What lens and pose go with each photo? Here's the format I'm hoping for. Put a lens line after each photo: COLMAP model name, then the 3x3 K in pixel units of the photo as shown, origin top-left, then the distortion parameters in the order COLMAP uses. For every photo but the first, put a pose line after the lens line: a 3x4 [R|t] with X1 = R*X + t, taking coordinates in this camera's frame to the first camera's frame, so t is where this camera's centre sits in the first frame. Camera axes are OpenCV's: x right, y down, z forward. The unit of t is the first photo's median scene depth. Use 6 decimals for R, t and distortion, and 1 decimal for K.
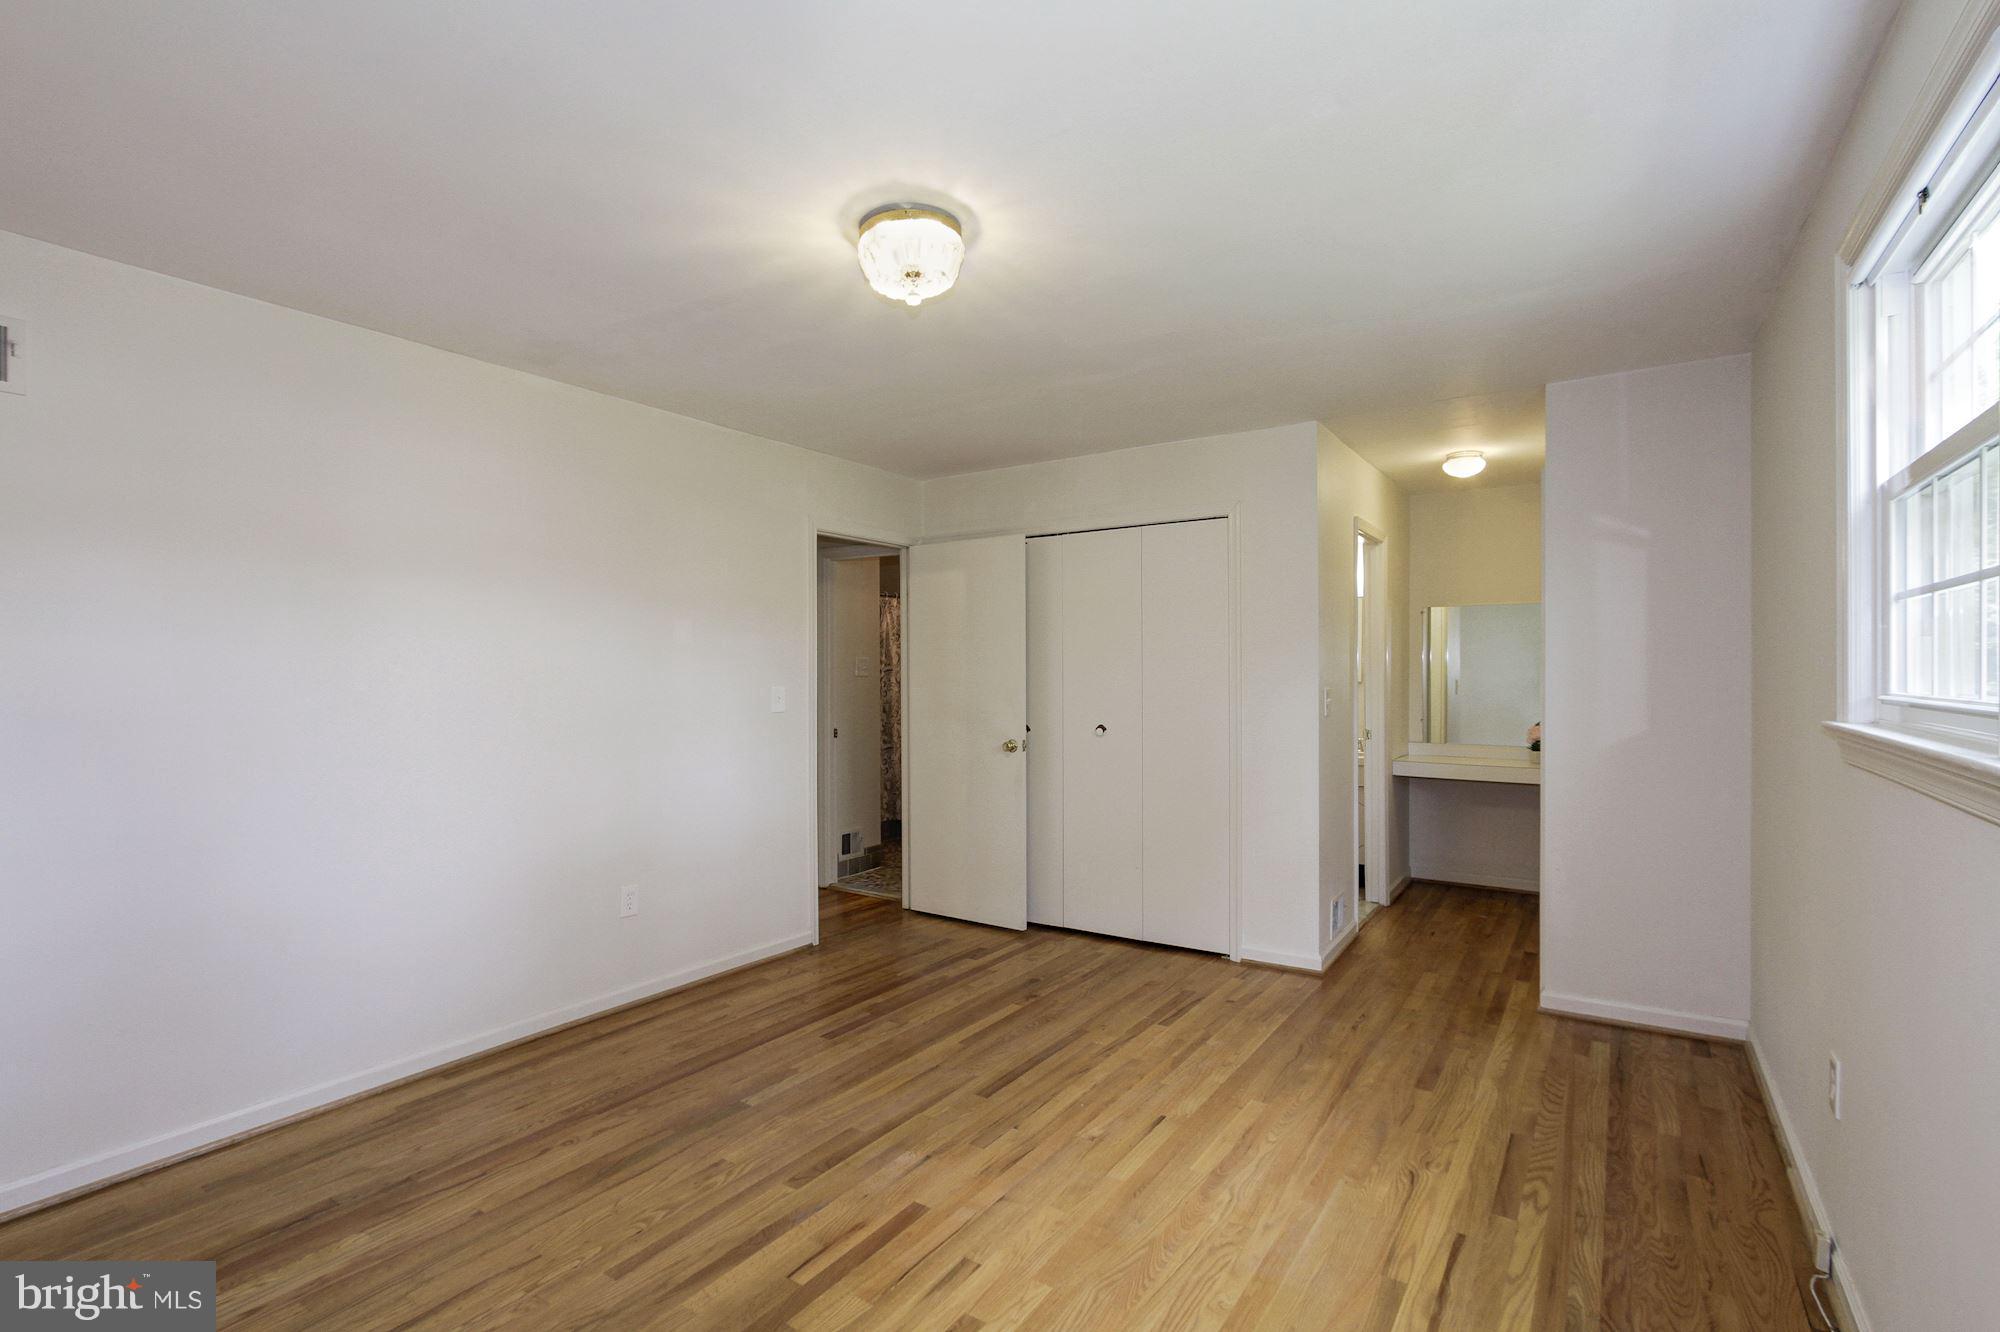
lens RADIAL K [[938.6, 0, 1009.1], [0, 938.6, 679.5], [0, 0, 1]] dist [-0.003662, 0.001951]
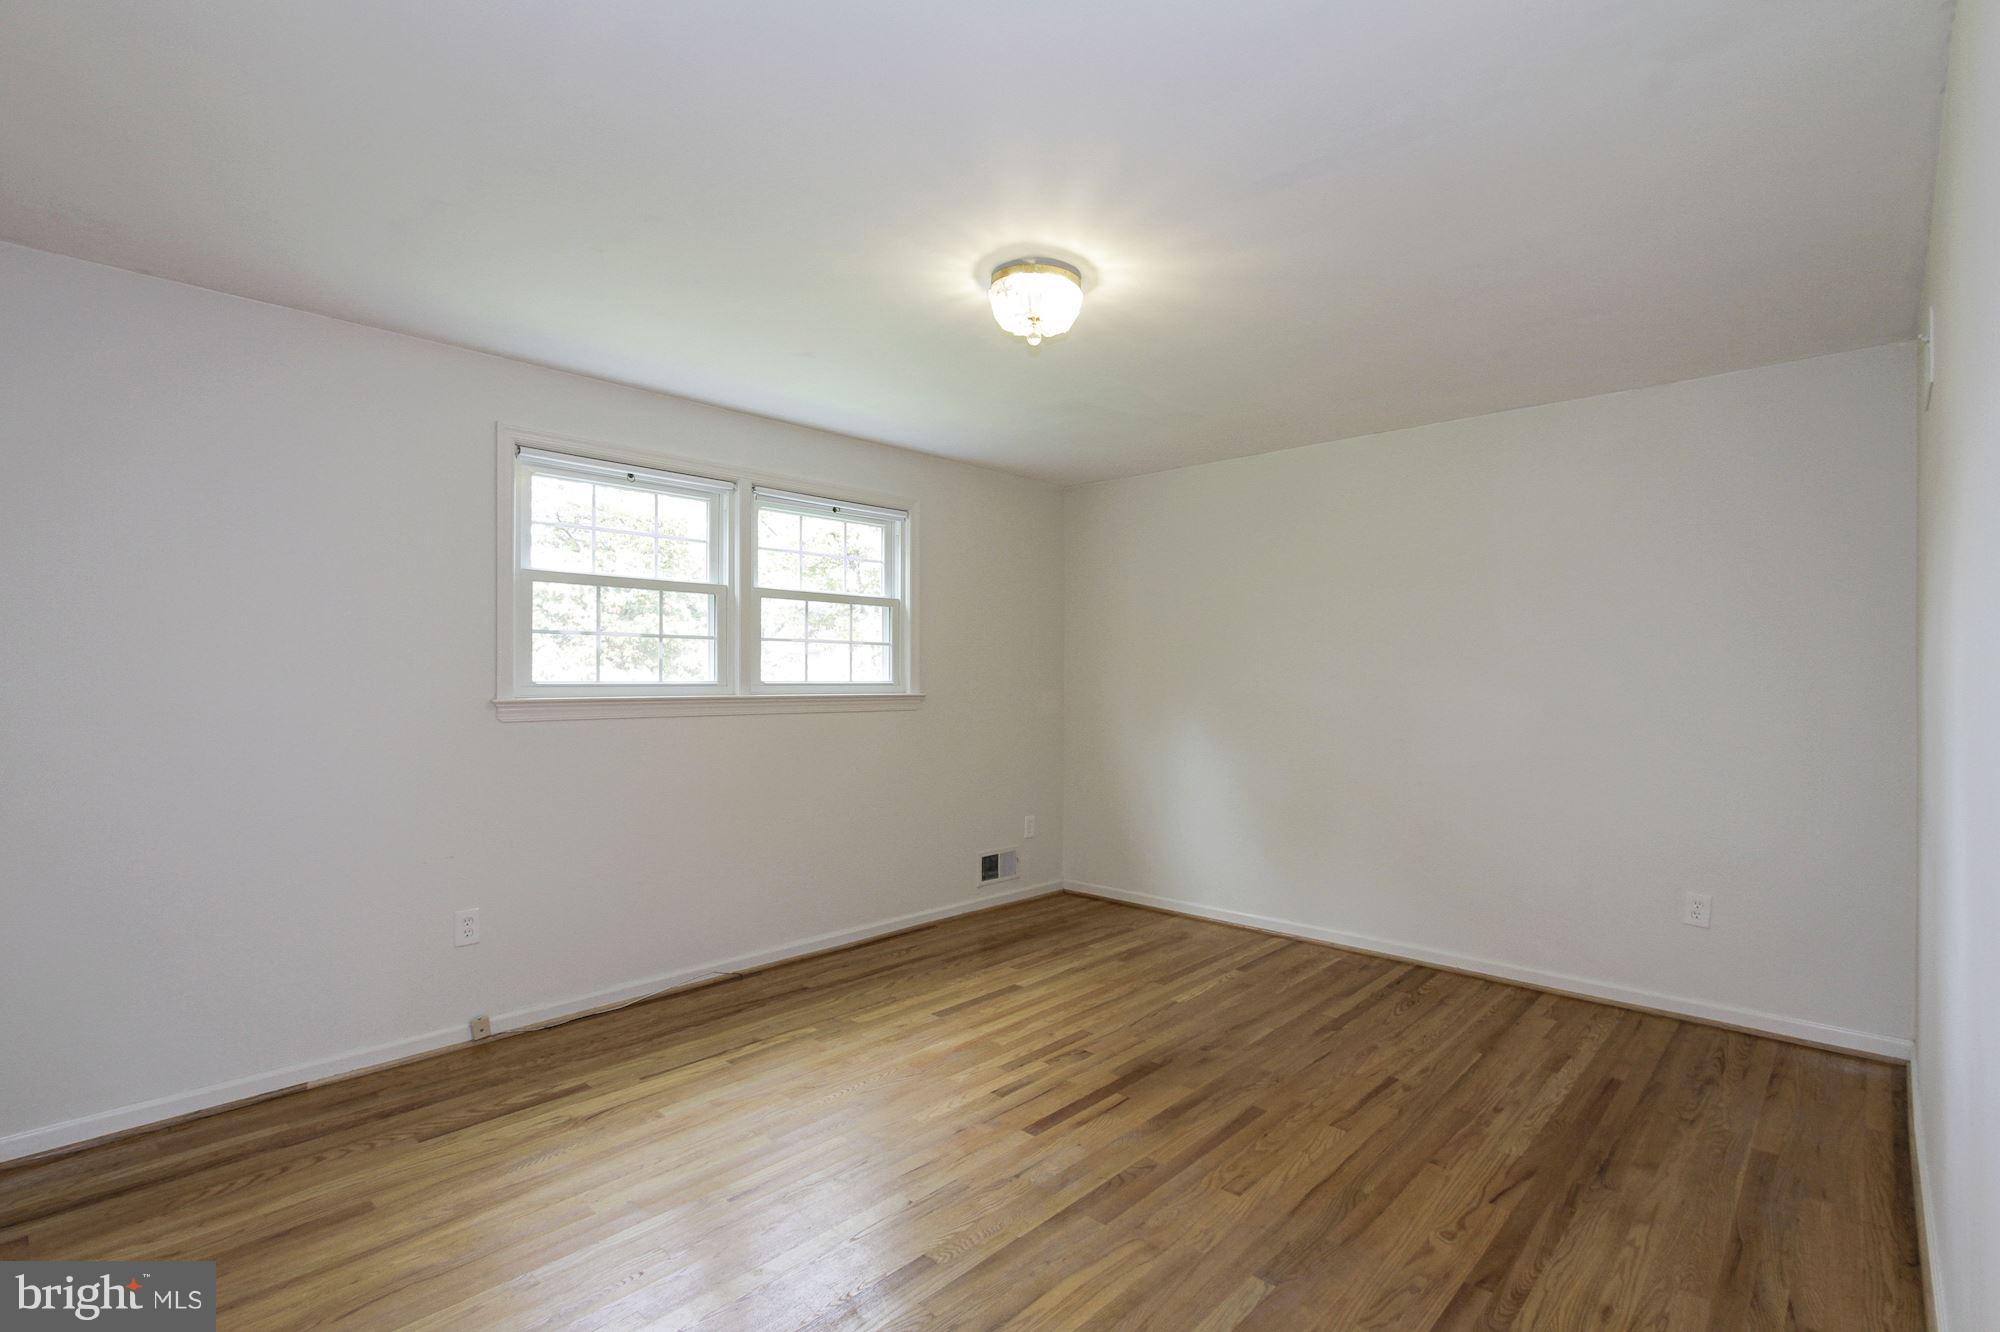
lens RADIAL K [[938.6, 0, 1009.1], [0, 938.6, 679.5], [0, 0, 1]] dist [-0.003662, 0.001951]
pose [[-0.984718, 0.002800, 0.174136, -0.245193], [0.003940, 0.999973, 0.006204, 0.001757], [-0.174114, 0.006795, -0.984702, 1.934326]]
